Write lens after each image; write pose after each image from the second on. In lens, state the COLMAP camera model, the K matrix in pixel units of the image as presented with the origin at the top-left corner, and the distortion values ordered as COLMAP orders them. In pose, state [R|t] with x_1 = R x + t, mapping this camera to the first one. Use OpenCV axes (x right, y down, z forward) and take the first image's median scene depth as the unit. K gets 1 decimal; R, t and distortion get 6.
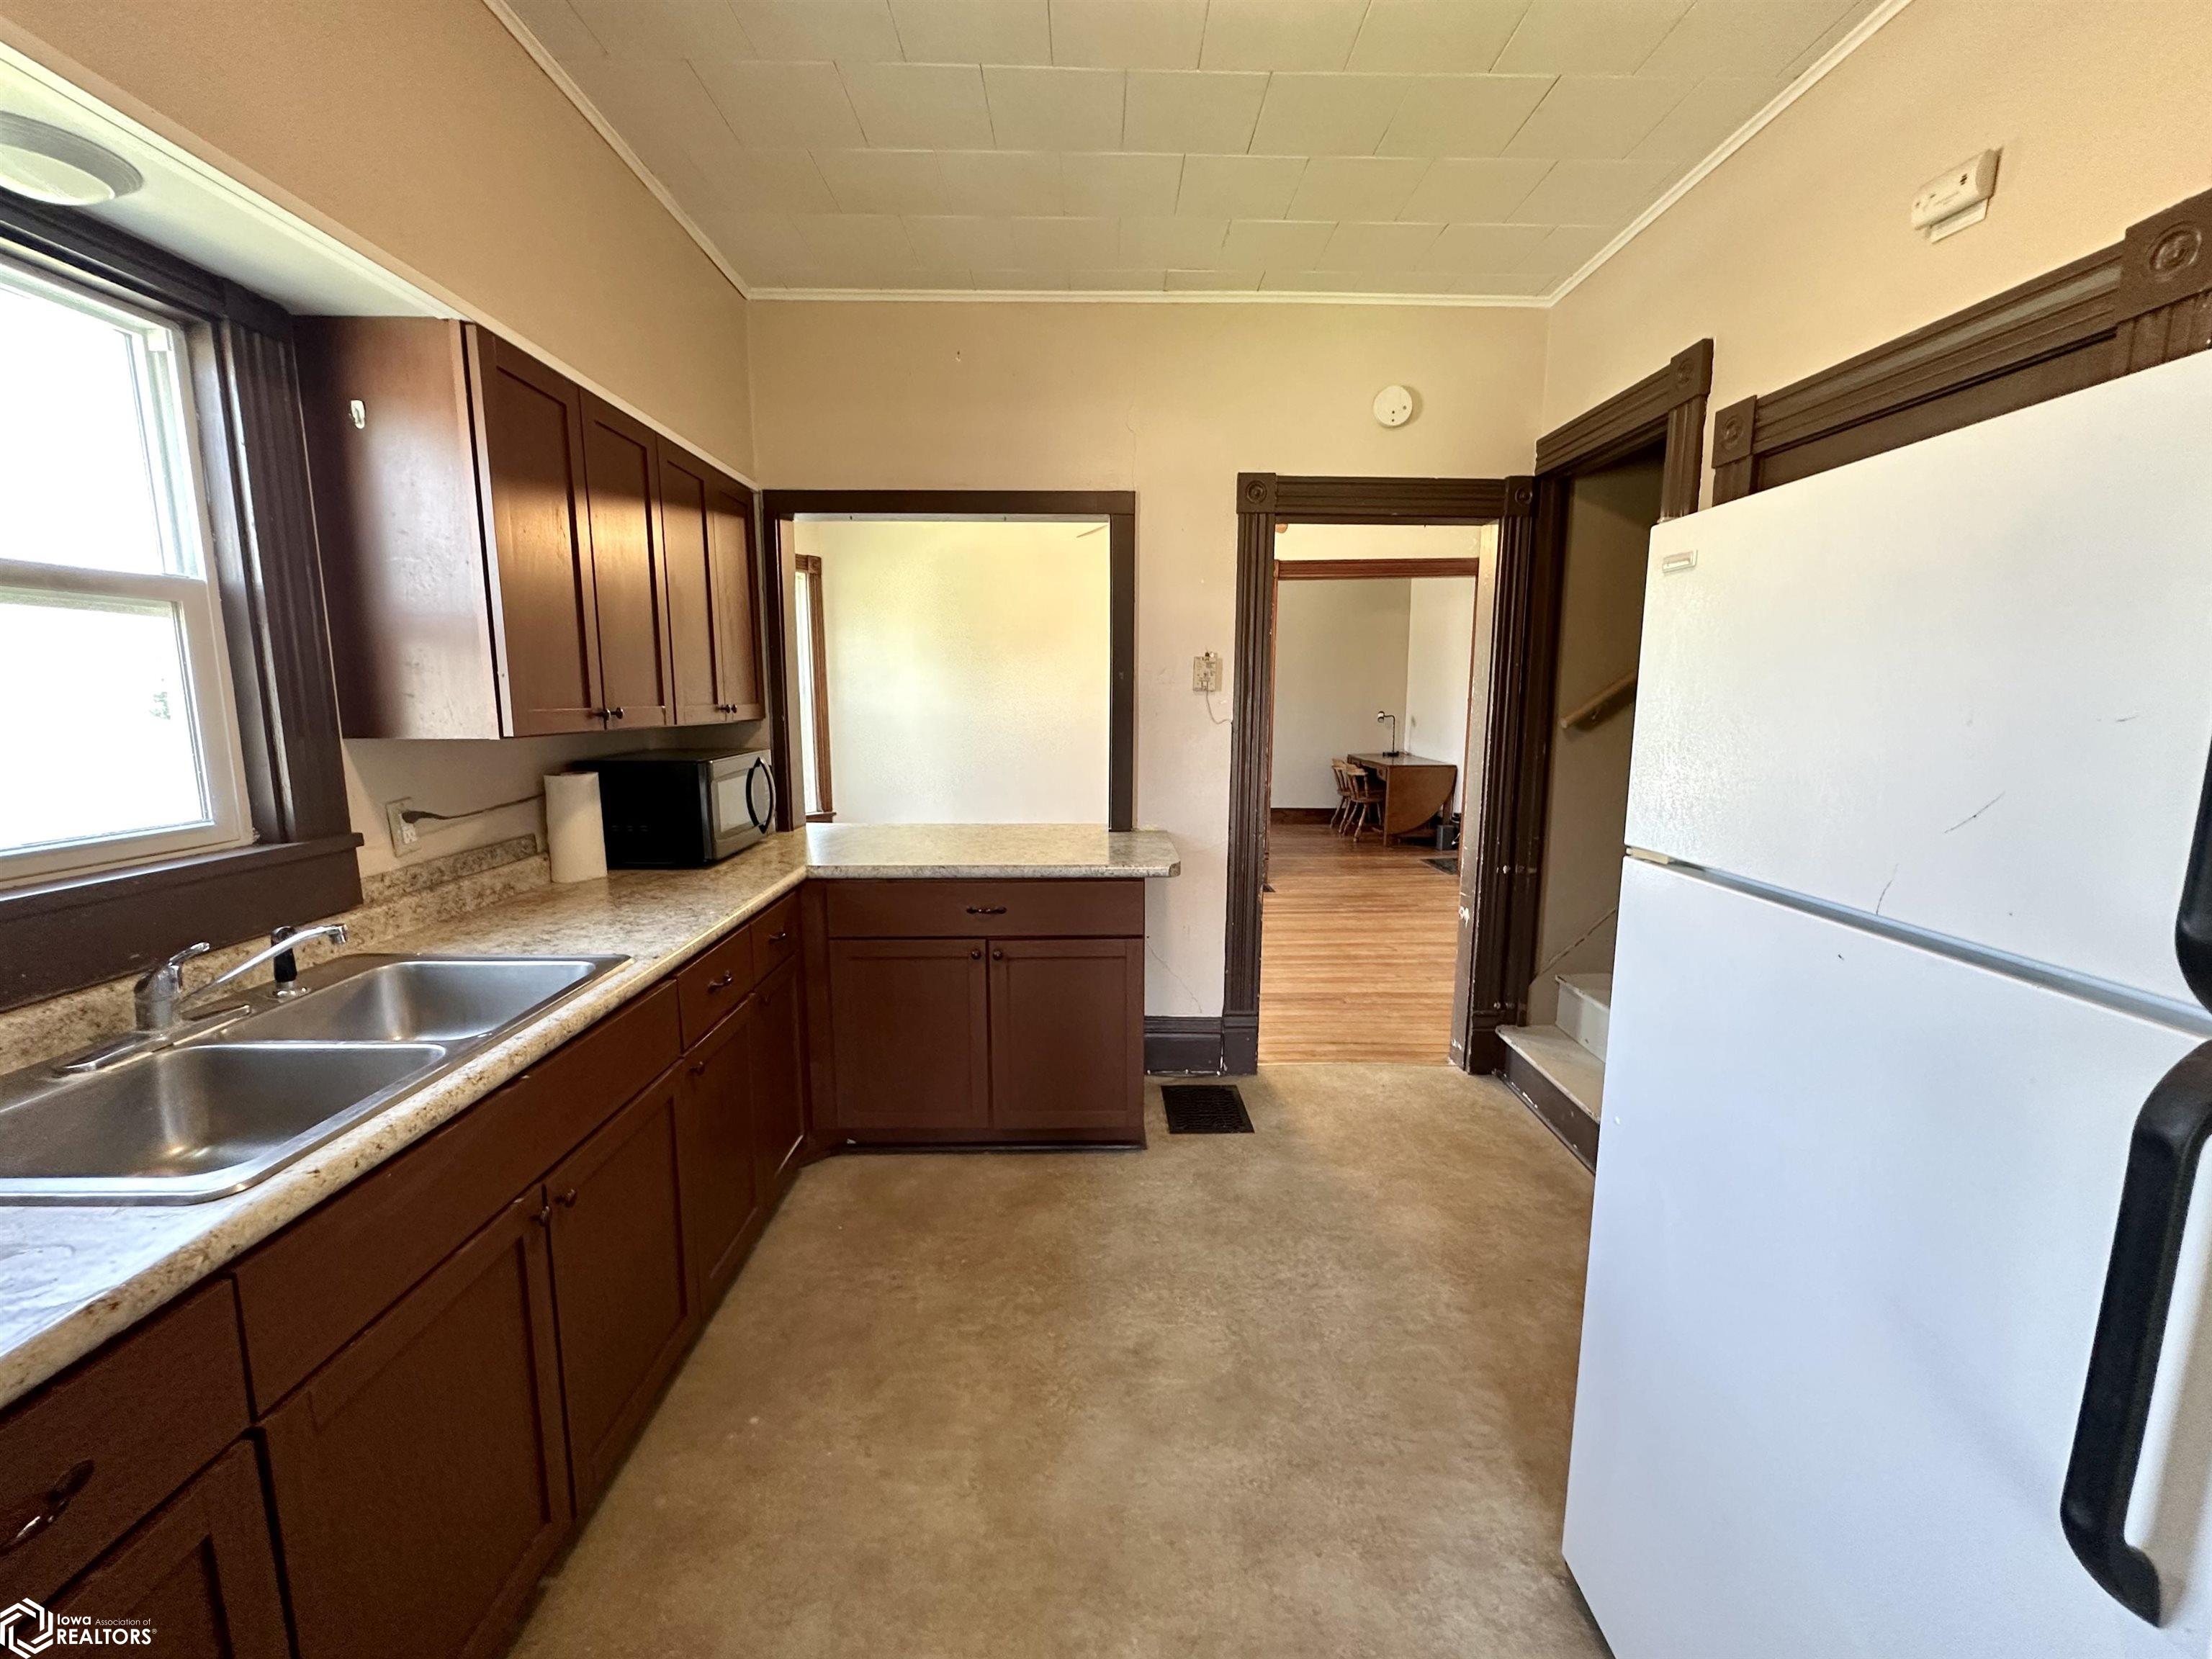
lens RADIAL K [[891.6, 0, 1105.3], [0, 891.6, 827.0], [0, 0, 1]] dist [0.000005, -0.000007]
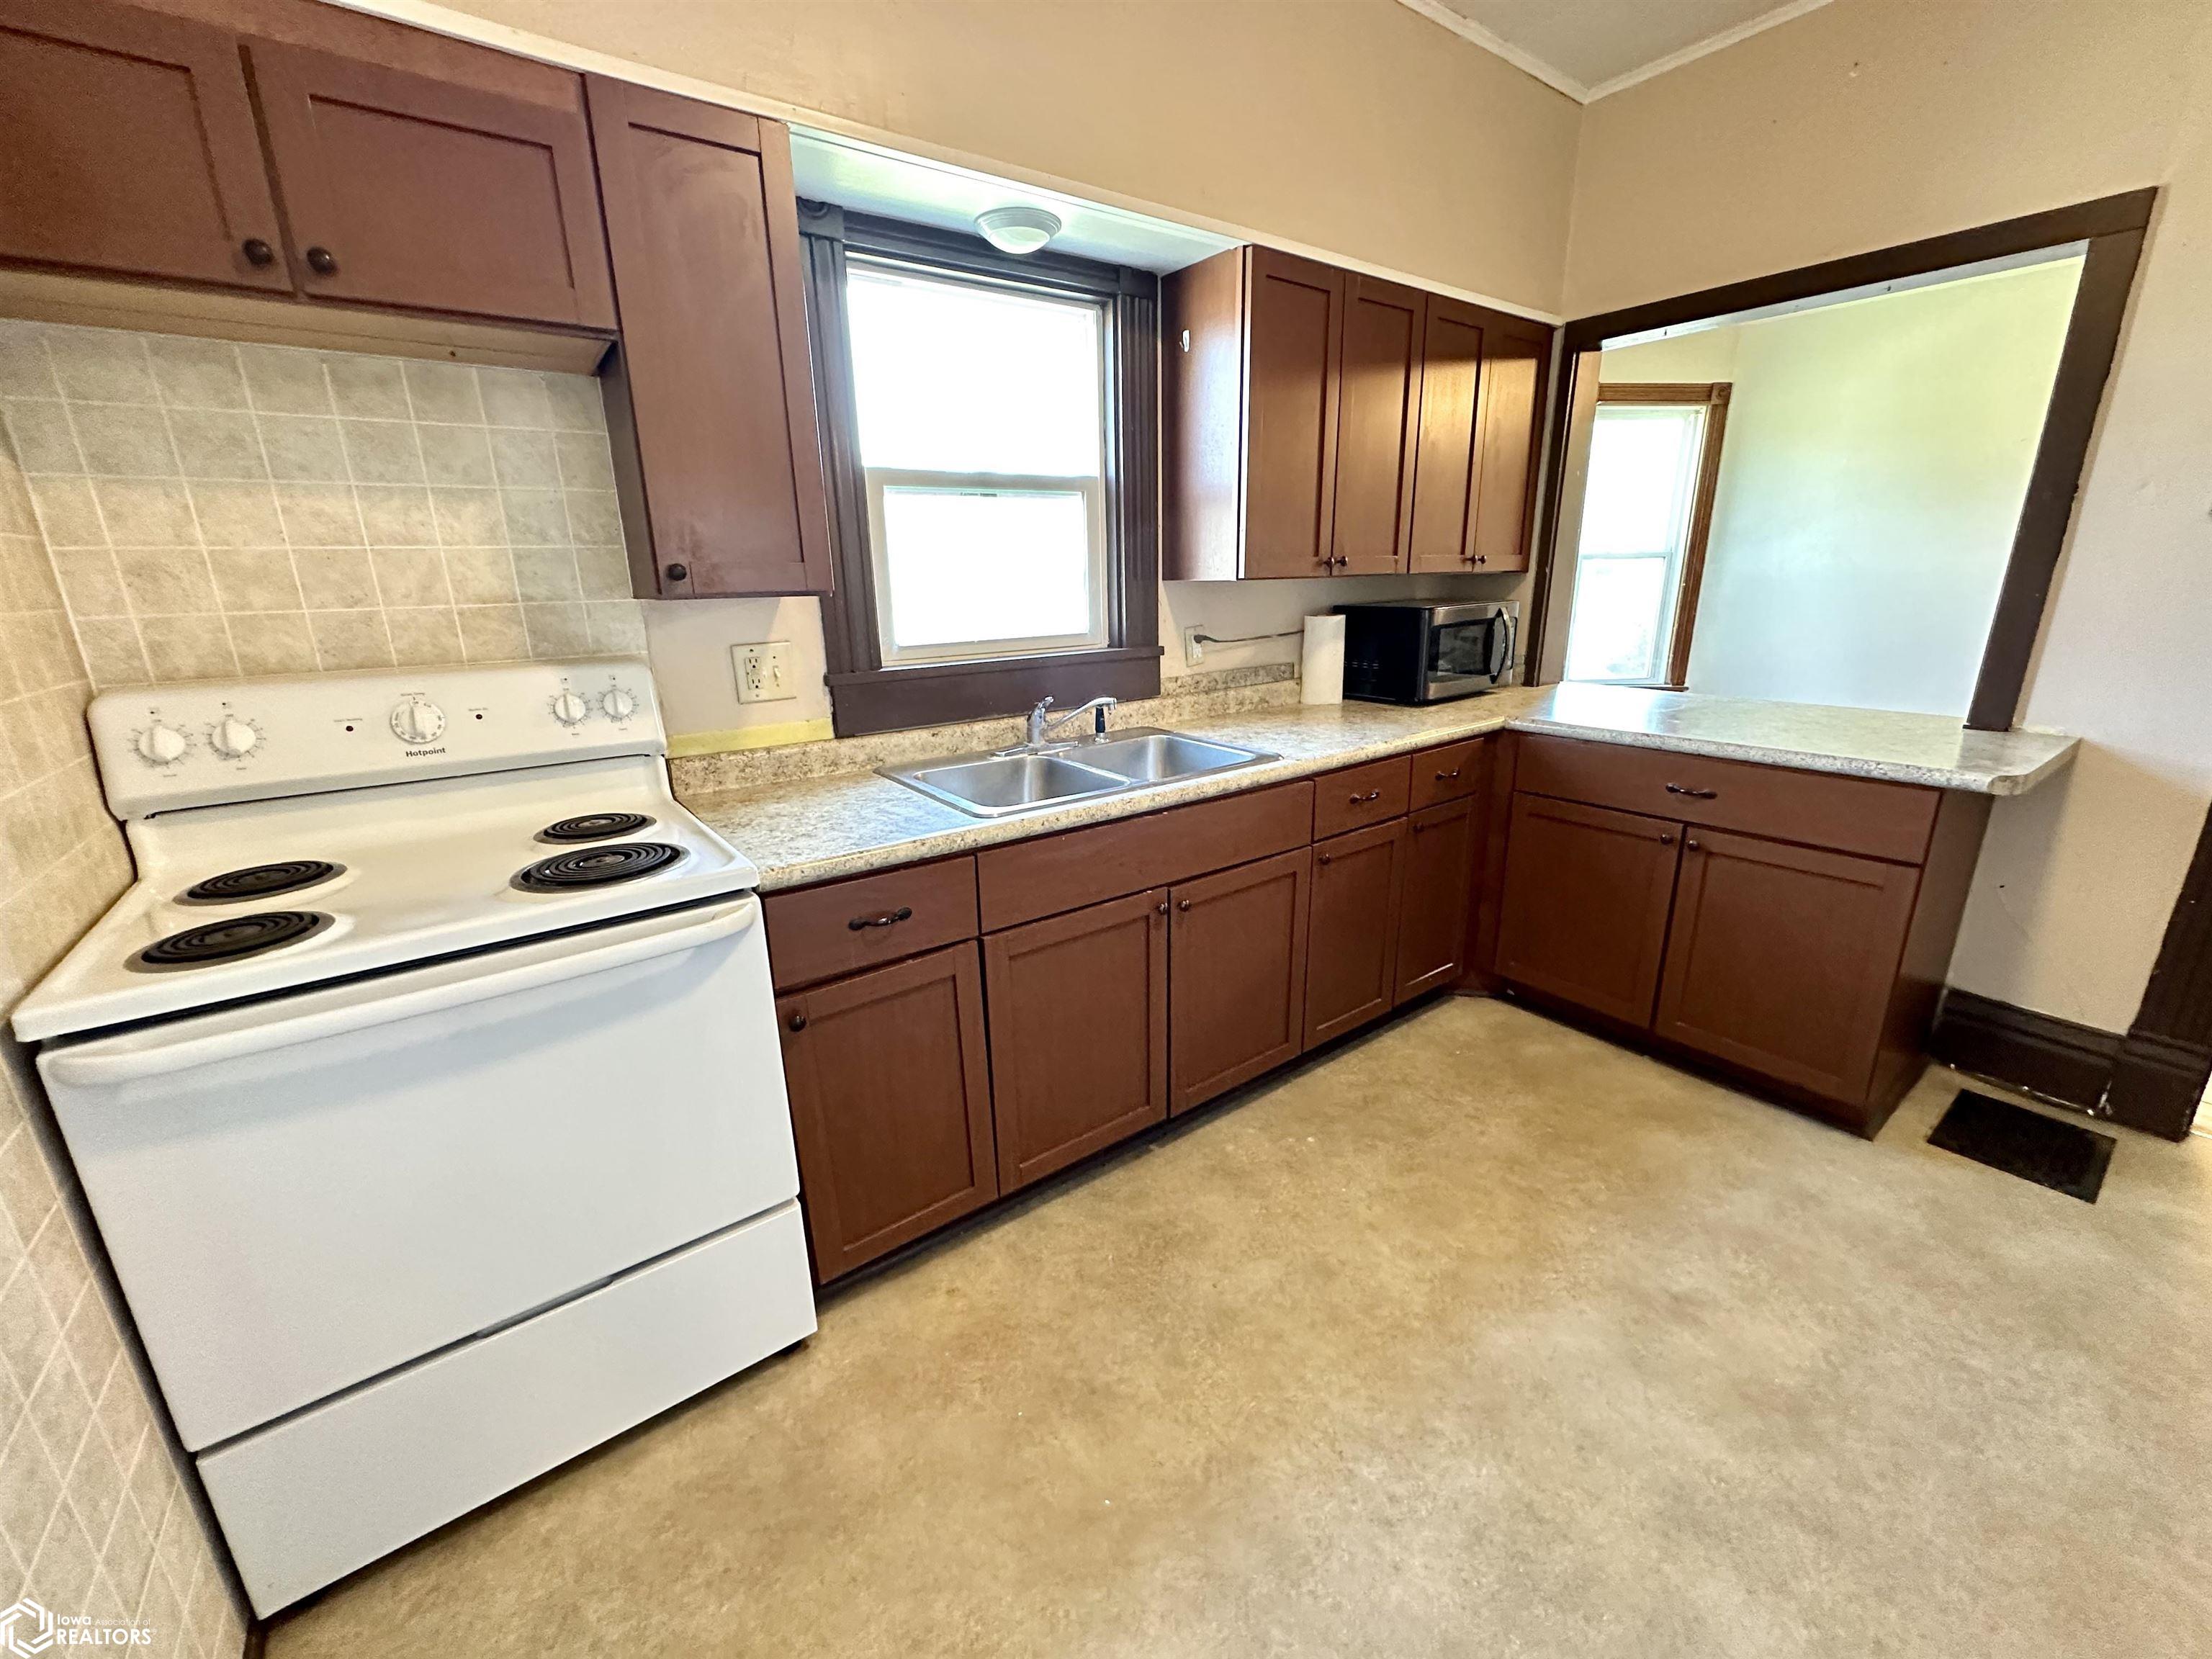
lens RADIAL K [[879.6, 0, 1111.9], [0, 879.6, 824.7], [0, 0, 1]] dist [-0.001702, 0.000010]
pose [[0.582320, 0.212612, -0.784665, 0.264830], [-0.098220, 0.976525, 0.191706, 0.019947], [0.807004, -0.034564, 0.589533, 0.051033]]
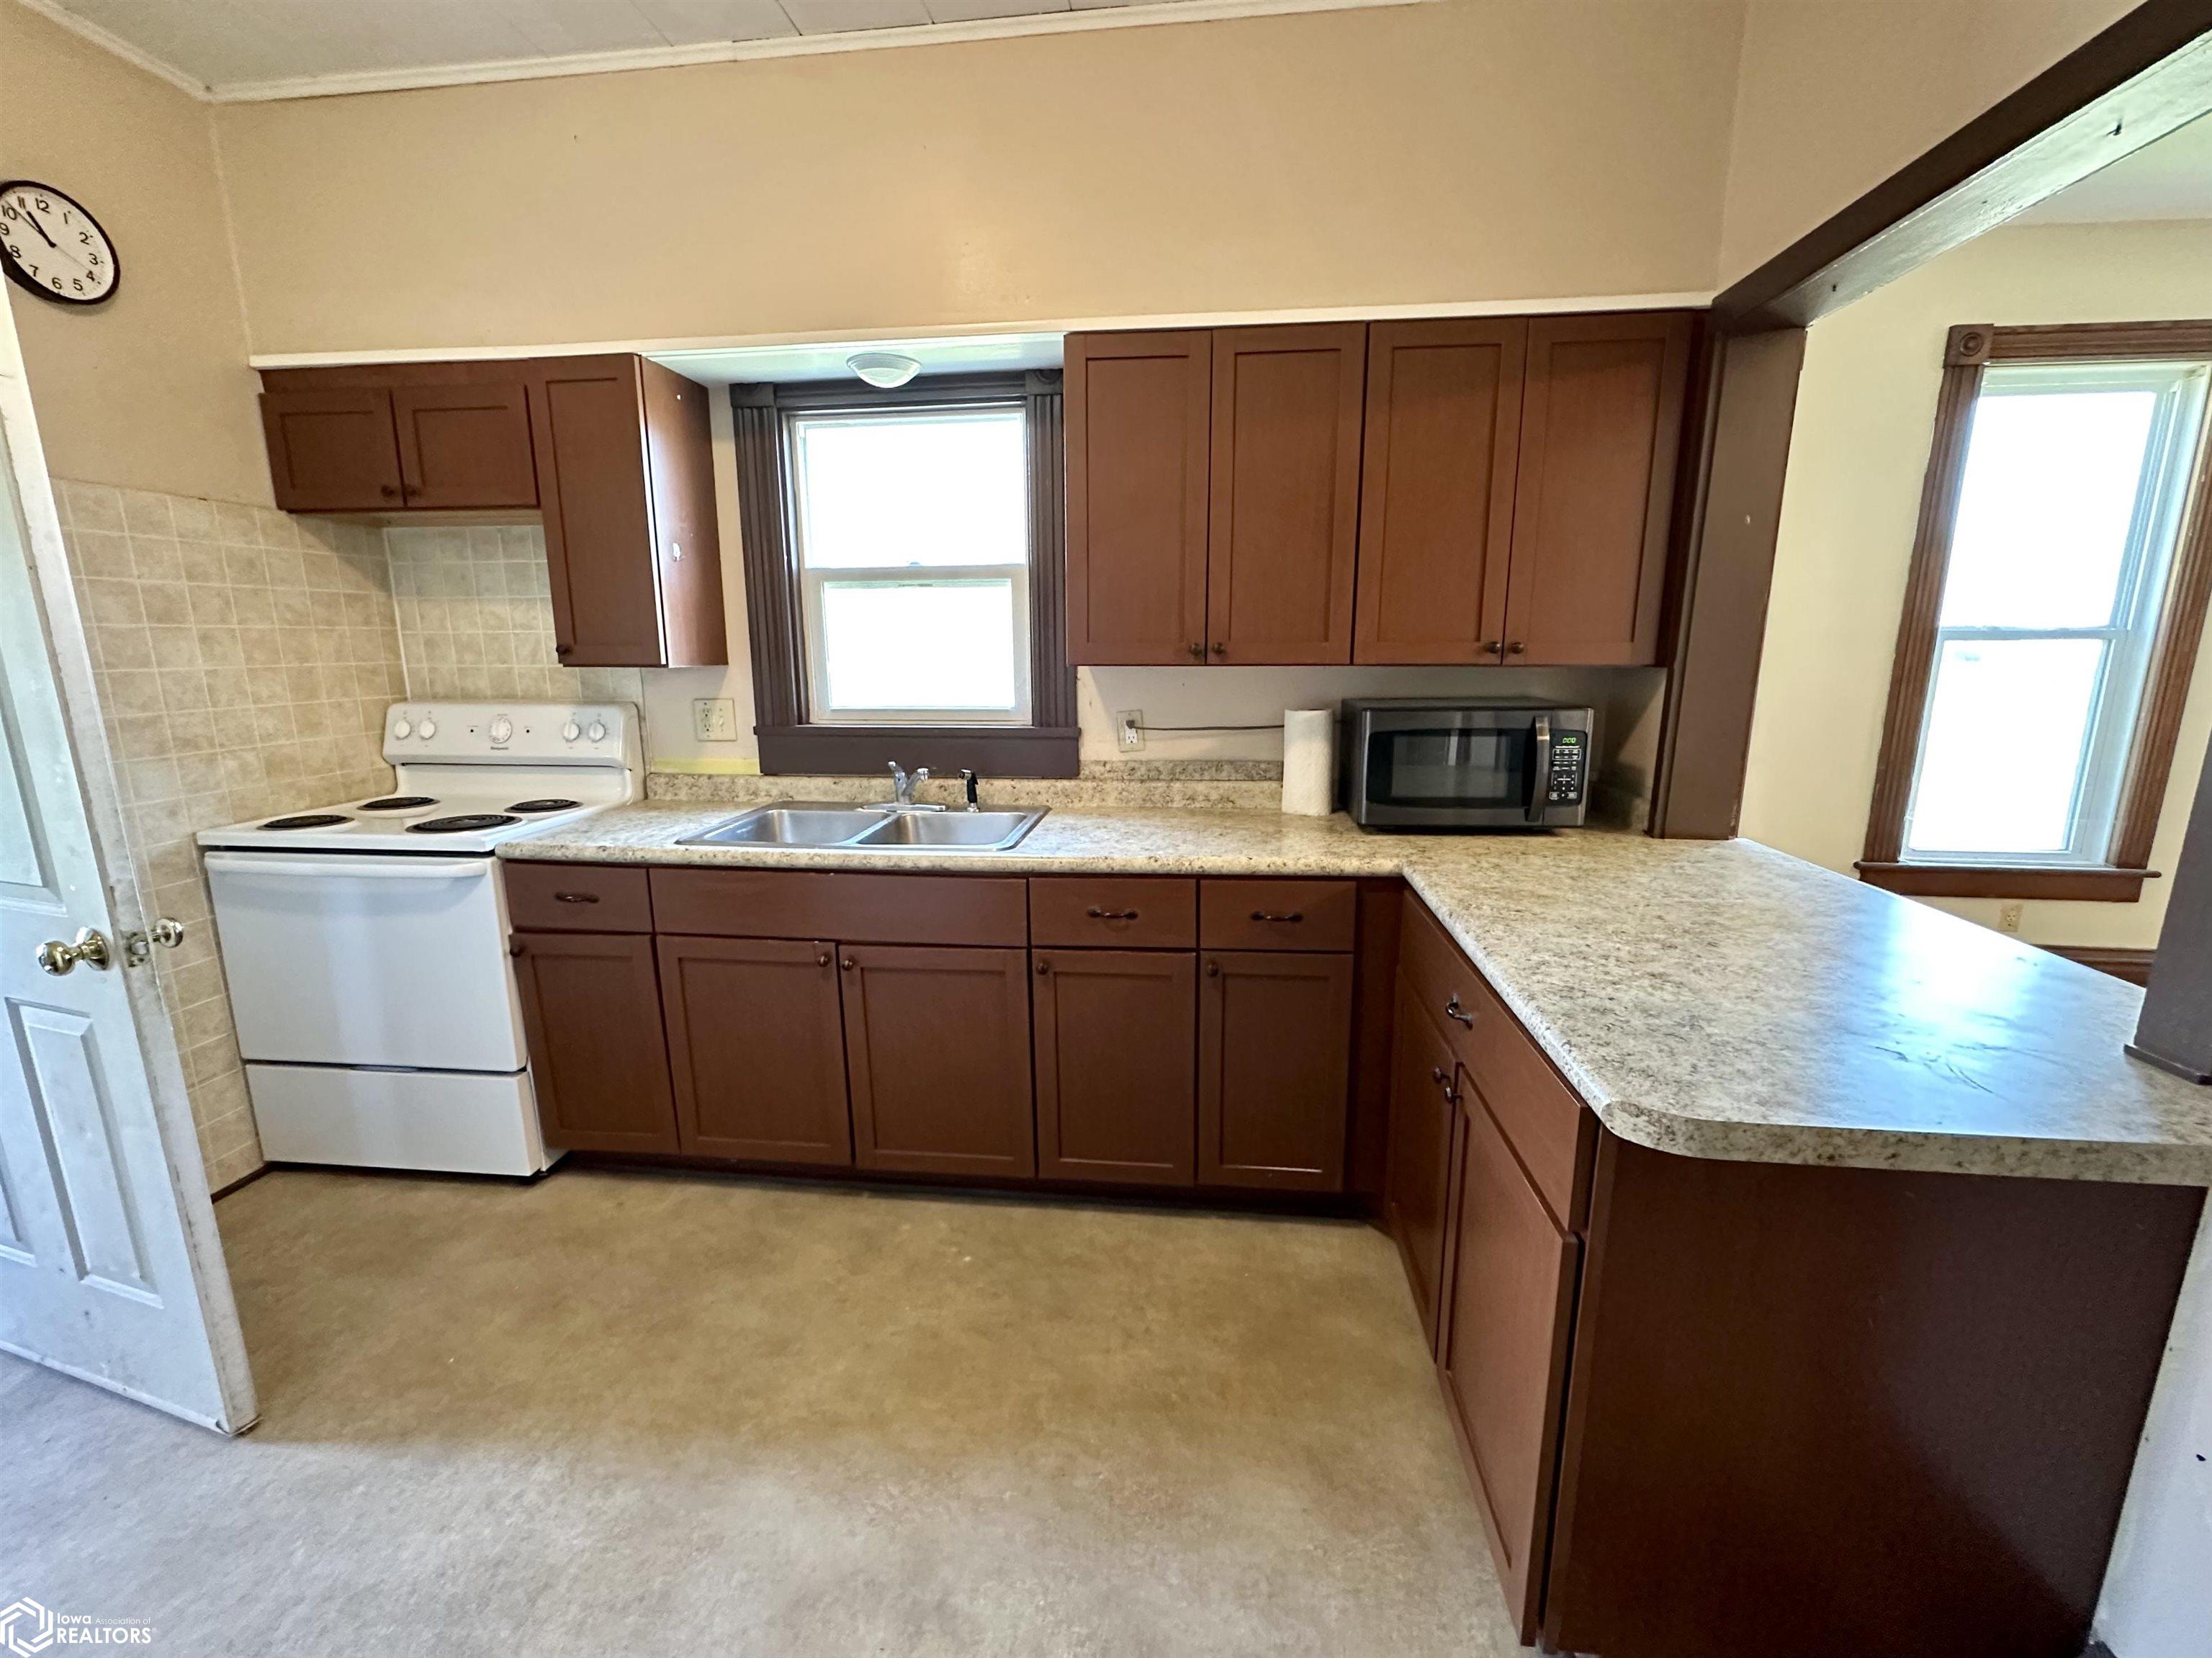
lens RADIAL K [[911.0, 0, 1104.0], [0, 911.0, 826.0], [0, 0, 1]] dist [-0.000779, 0.000063]
pose [[-0.124345, 0.195945, -0.972699, 0.523492], [-0.142259, 0.966659, 0.212914, -0.133011], [0.981988, 0.164850, -0.092324, 0.992359]]
